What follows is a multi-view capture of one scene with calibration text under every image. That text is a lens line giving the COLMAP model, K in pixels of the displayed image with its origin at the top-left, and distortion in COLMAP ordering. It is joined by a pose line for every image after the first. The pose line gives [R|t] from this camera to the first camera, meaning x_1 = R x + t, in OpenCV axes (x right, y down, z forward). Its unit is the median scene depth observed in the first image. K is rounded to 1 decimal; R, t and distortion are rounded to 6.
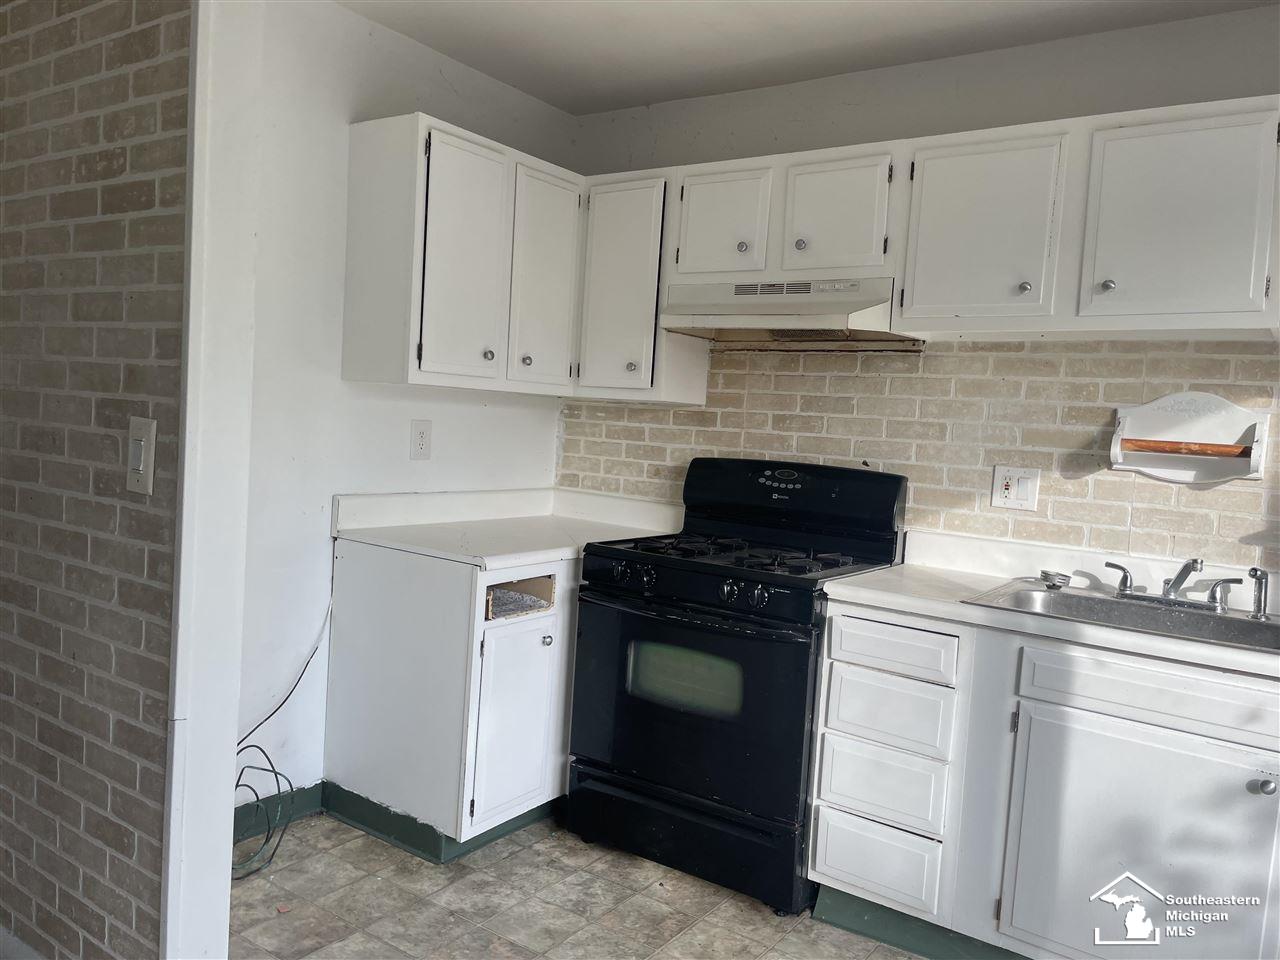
lens RADIAL K [[974.7, 0, 640.5], [0, 974.7, 478.8], [0, 0, 1]] dist [0.099729, -0.127920]
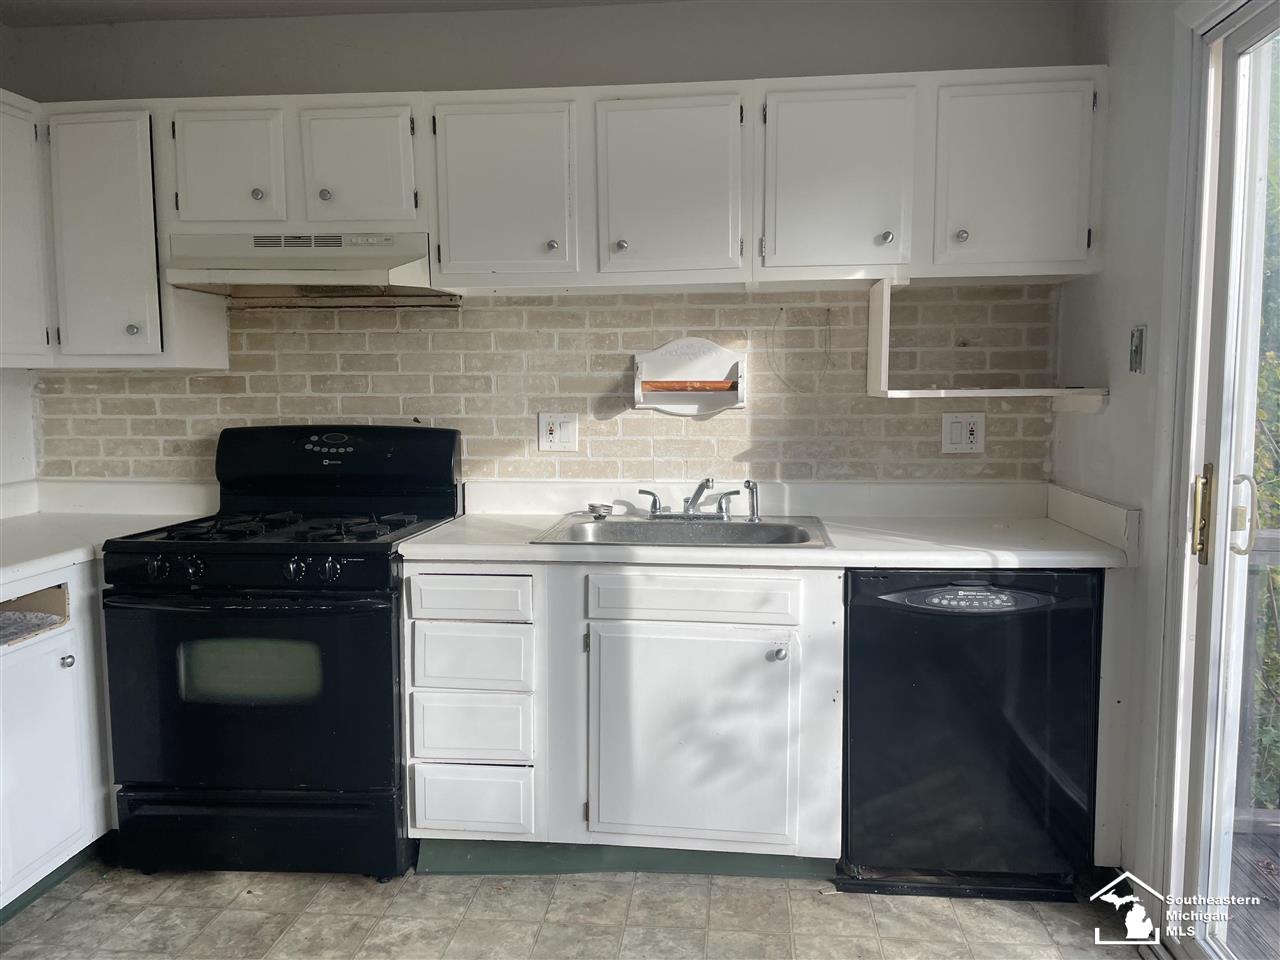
lens RADIAL K [[974.7, 0, 651.4], [0, 974.7, 479.6], [0, 0, 1]] dist [0.099729, -0.127920]
pose [[0.864380, -0.114096, 0.489724, -0.066370], [0.087617, 0.993193, 0.076748, -0.012455], [-0.495147, -0.023431, 0.868493, 0.012777]]
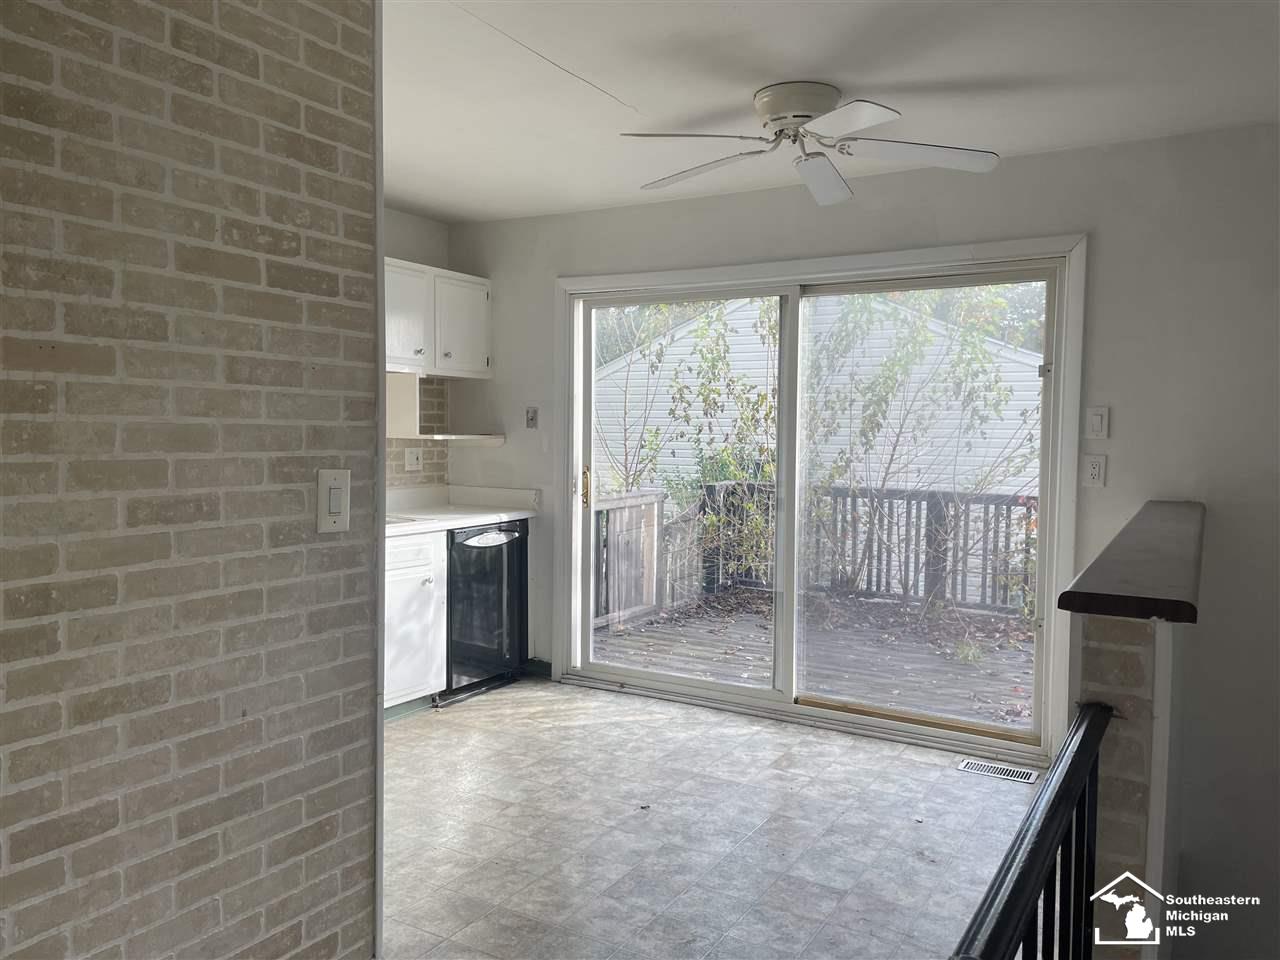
lens RADIAL K [[974.7, 0, 642.7], [0, 974.7, 478.1], [0, 0, 1]] dist [0.099729, -0.127920]
pose [[-0.077820, -0.113643, 0.990469, -1.047552], [0.041434, 0.992255, 0.117104, -0.107207], [-0.996106, 0.050152, -0.072508, 0.436085]]
